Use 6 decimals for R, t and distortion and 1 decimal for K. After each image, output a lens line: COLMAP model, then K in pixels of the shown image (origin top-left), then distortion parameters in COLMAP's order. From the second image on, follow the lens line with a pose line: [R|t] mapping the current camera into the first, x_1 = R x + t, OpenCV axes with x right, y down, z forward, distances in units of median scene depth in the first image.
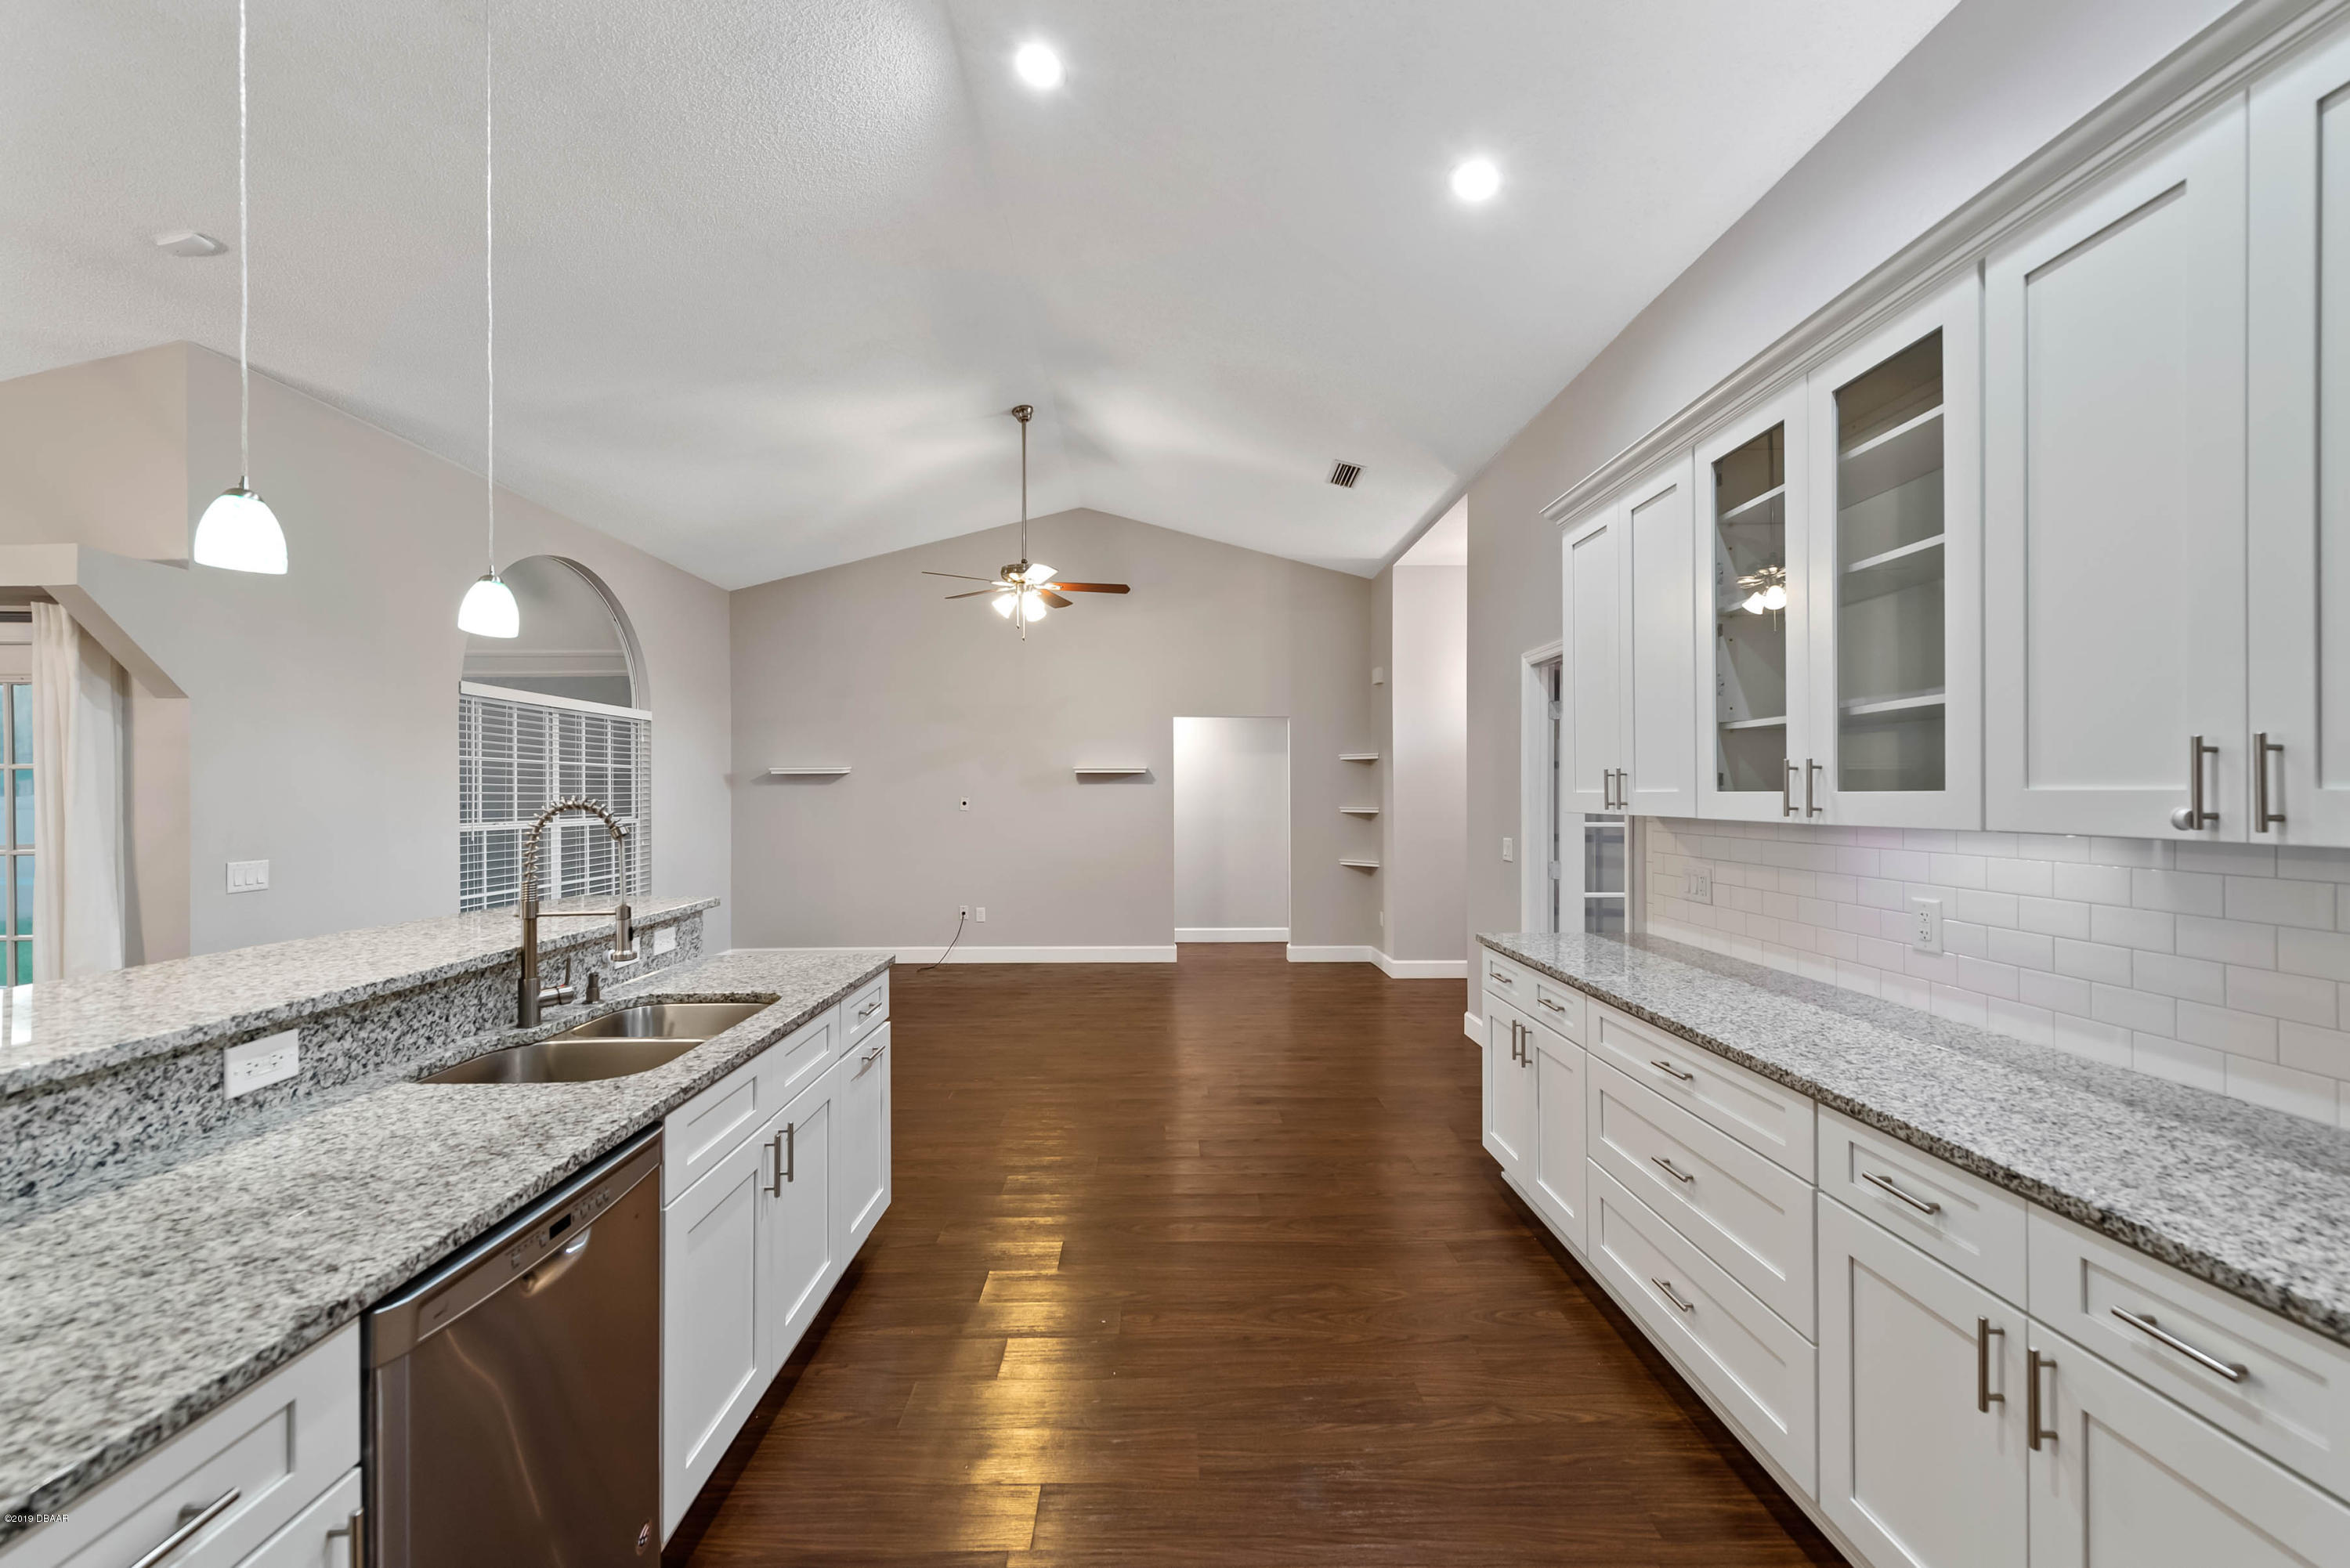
lens RADIAL K [[925.2, 0, 1172.2], [0, 925.2, 794.3], [0, 0, 1]] dist [0.011823, -0.002942]
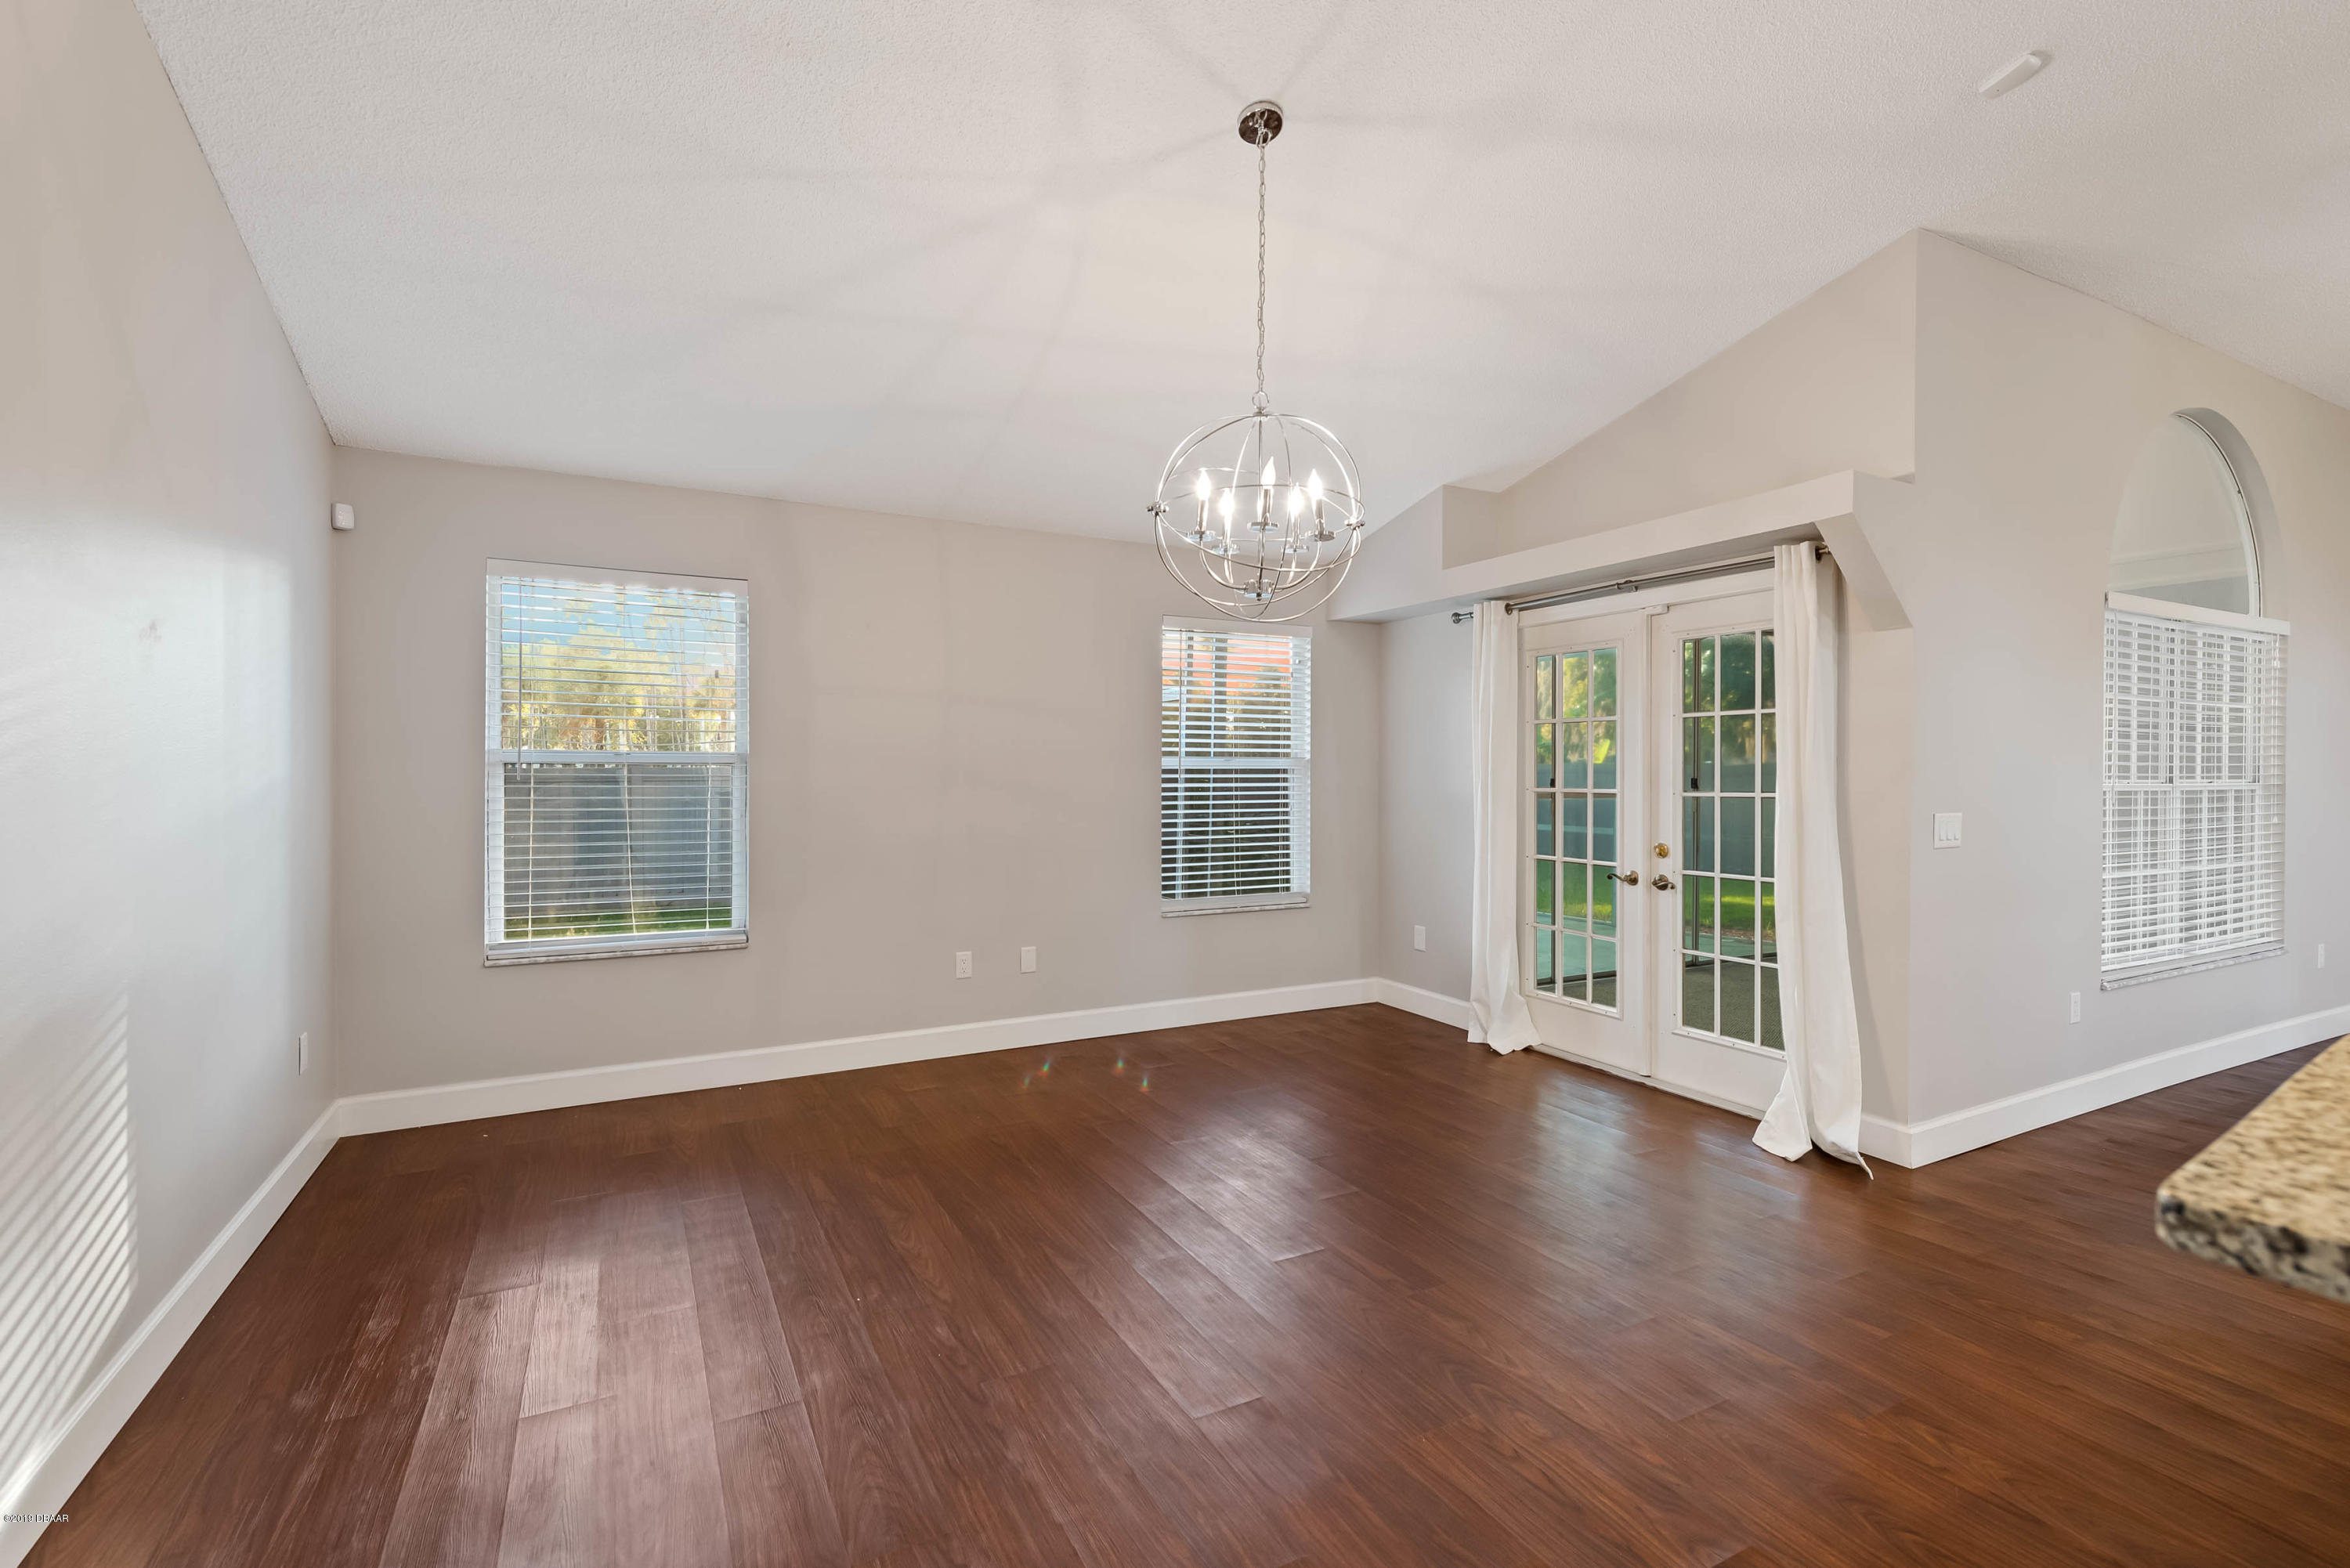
lens RADIAL K [[1037.8, 0, 1179.2], [0, 1037.8, 777.9], [0, 0, 1]] dist [0.008896, -0.000303]
pose [[0.445527, 0.014126, -0.895157, -0.786385], [-0.006949, 0.999900, 0.012321, 0.057375], [0.895242, 0.000732, 0.445580, -0.132504]]
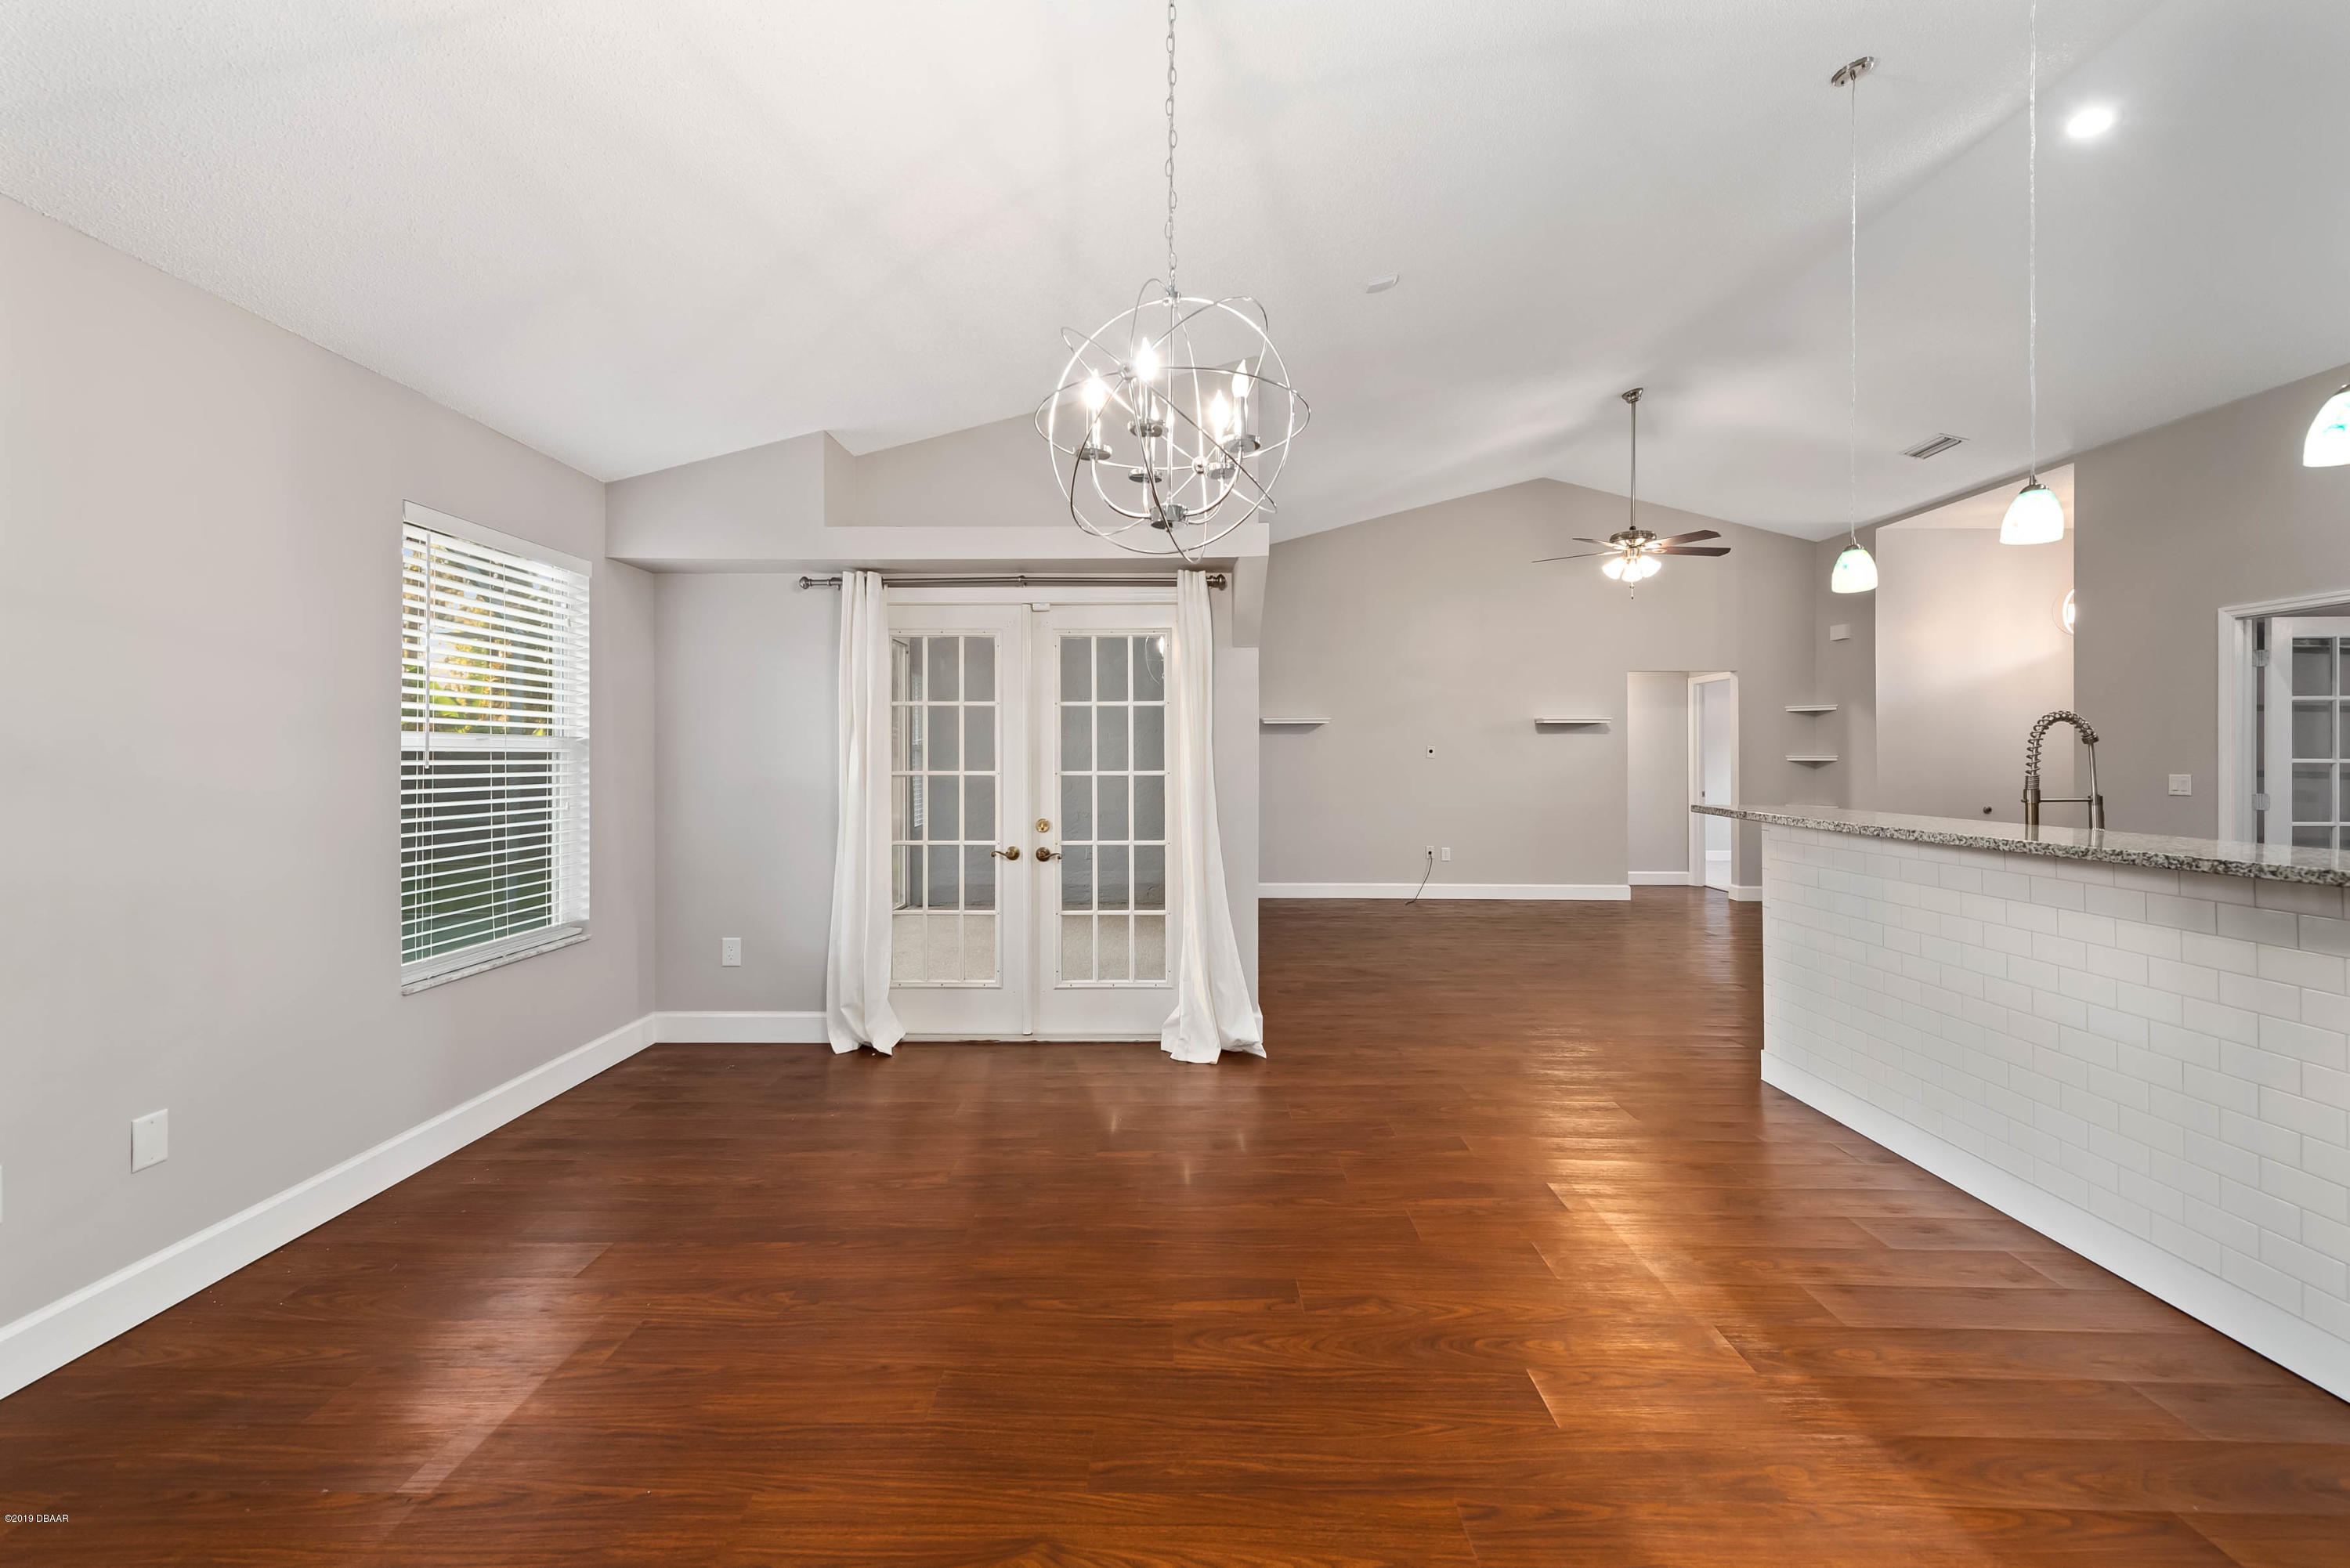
lens RADIAL K [[925.2, 0, 1152.3], [0, 925.2, 747.1], [0, 0, 1]] dist [0.011823, -0.002942]
pose [[0.999054, 0.002286, -0.043418, -1.918938], [-0.002842, 0.999915, -0.012734, 0.075170], [0.043385, 0.012845, 0.998976, -0.378663]]
